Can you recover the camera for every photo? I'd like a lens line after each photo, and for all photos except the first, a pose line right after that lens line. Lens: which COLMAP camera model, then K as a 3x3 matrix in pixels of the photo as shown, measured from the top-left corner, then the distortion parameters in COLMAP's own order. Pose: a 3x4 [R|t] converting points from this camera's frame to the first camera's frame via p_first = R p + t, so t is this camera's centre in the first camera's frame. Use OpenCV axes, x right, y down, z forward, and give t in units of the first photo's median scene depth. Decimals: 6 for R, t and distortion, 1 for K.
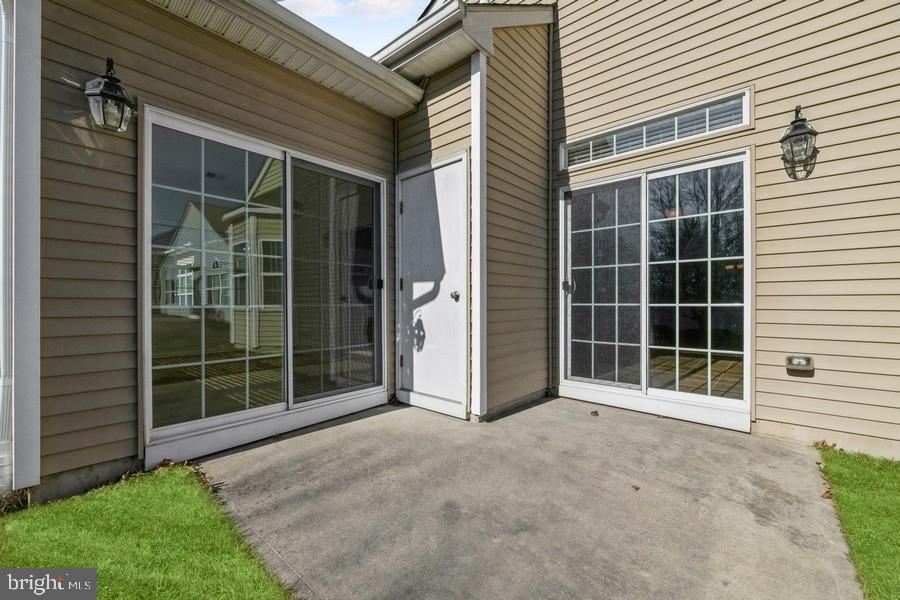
lens RADIAL K [[365.8, 0, 456.1], [0, 365.8, 303.3], [0, 0, 1]] dist [-0.001331, -0.000487]
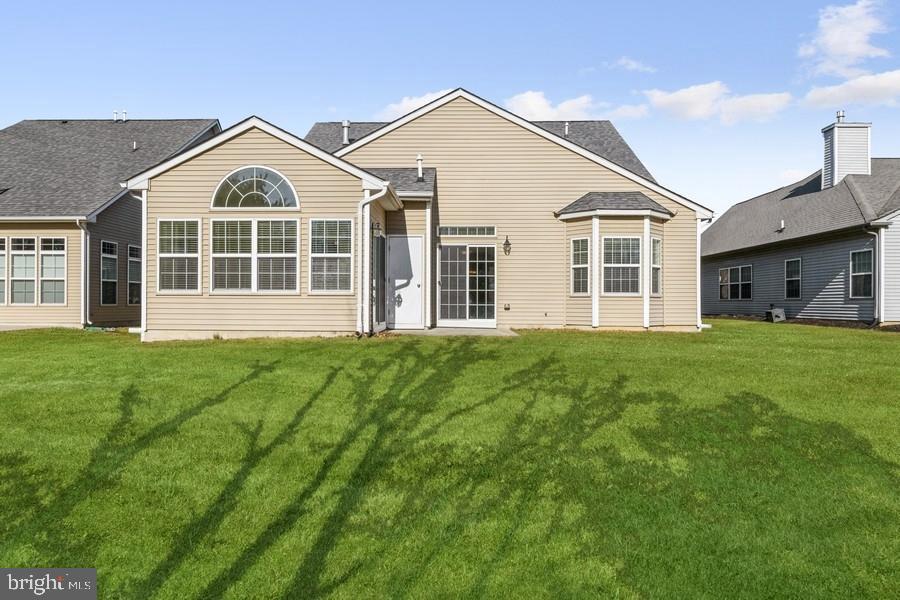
lens RADIAL K [[572.0, 0, 446.5], [0, 572.0, 298.1], [0, 0, 1]] dist [0.004872, -0.000535]
pose [[0.766352, 0.011763, 0.642314, -2.487364], [-0.003015, 0.999887, -0.014714, 0.132607], [-0.642414, 0.009339, 0.766301, -2.327617]]
